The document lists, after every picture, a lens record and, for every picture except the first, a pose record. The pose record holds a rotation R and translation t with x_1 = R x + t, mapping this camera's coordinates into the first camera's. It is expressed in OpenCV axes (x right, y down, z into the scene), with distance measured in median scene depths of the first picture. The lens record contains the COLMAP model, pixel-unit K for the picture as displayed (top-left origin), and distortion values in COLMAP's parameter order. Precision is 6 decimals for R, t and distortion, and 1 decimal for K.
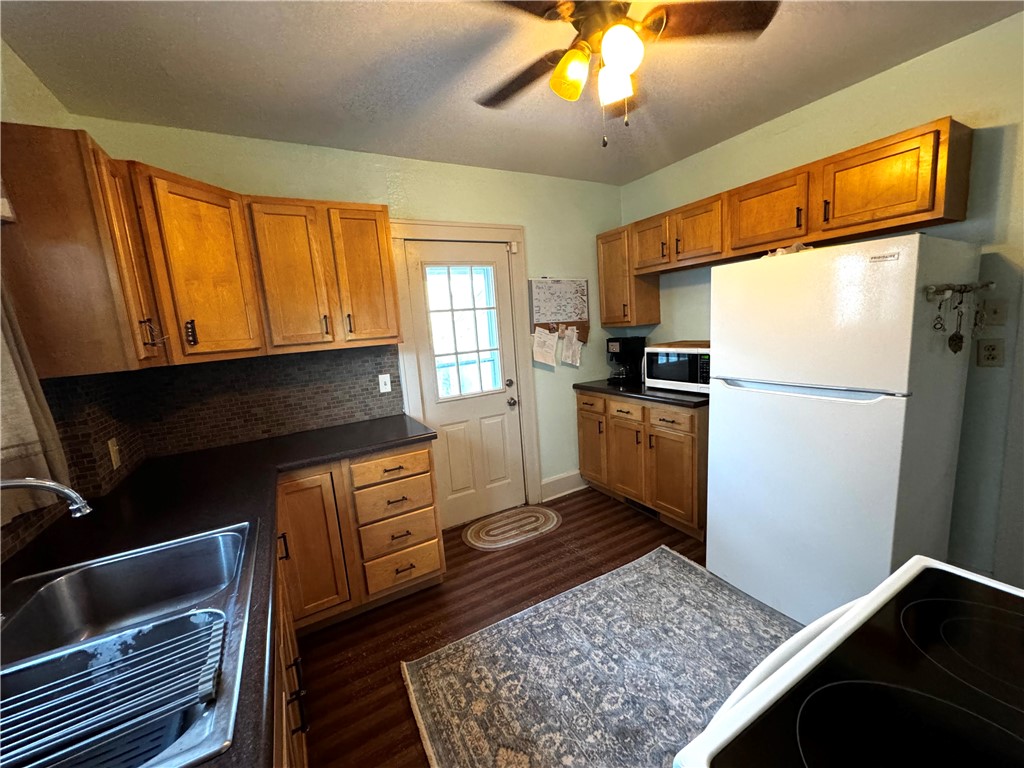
lens RADIAL K [[407.8, 0, 516.4], [0, 407.8, 386.0], [0, 0, 1]] dist [-0.000213, -0.000271]
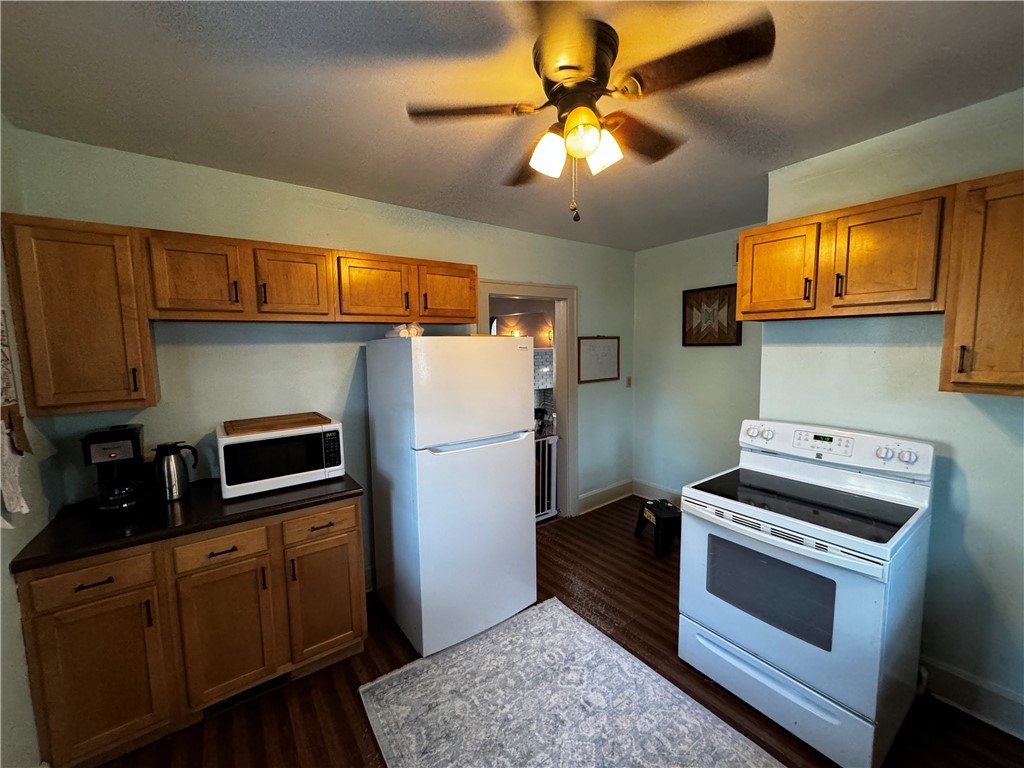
lens RADIAL K [[407.8, 0, 512.4], [0, 407.8, 382.2], [0, 0, 1]] dist [-0.000213, -0.000271]
pose [[-0.104745, -0.026120, 0.994156, -0.446785], [0.172111, 0.984095, 0.043990, -0.165206], [-0.979493, 0.175713, -0.098583, 0.775237]]
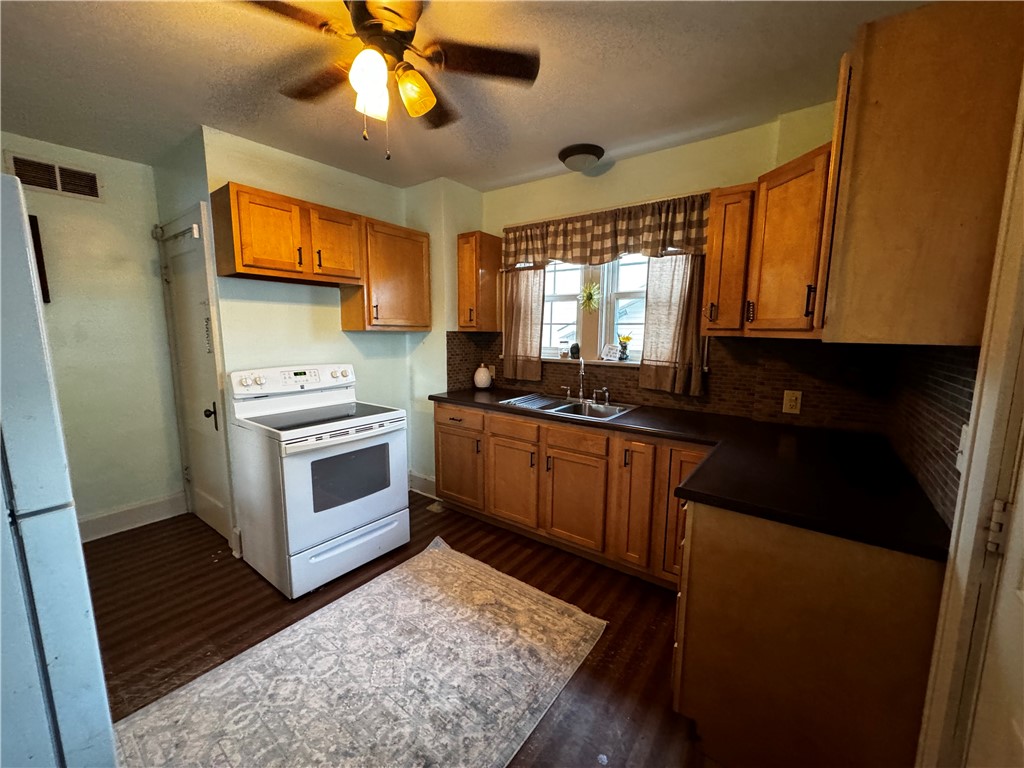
lens RADIAL K [[407.8, 0, 507.2], [0, 407.8, 381.0], [0, 0, 1]] dist [-0.000213, -0.000271]
pose [[-0.924686, 0.117253, -0.362226, 0.224808], [0.007822, 0.957047, 0.289829, -0.203504], [0.380650, 0.265167, -0.885885, 1.306746]]
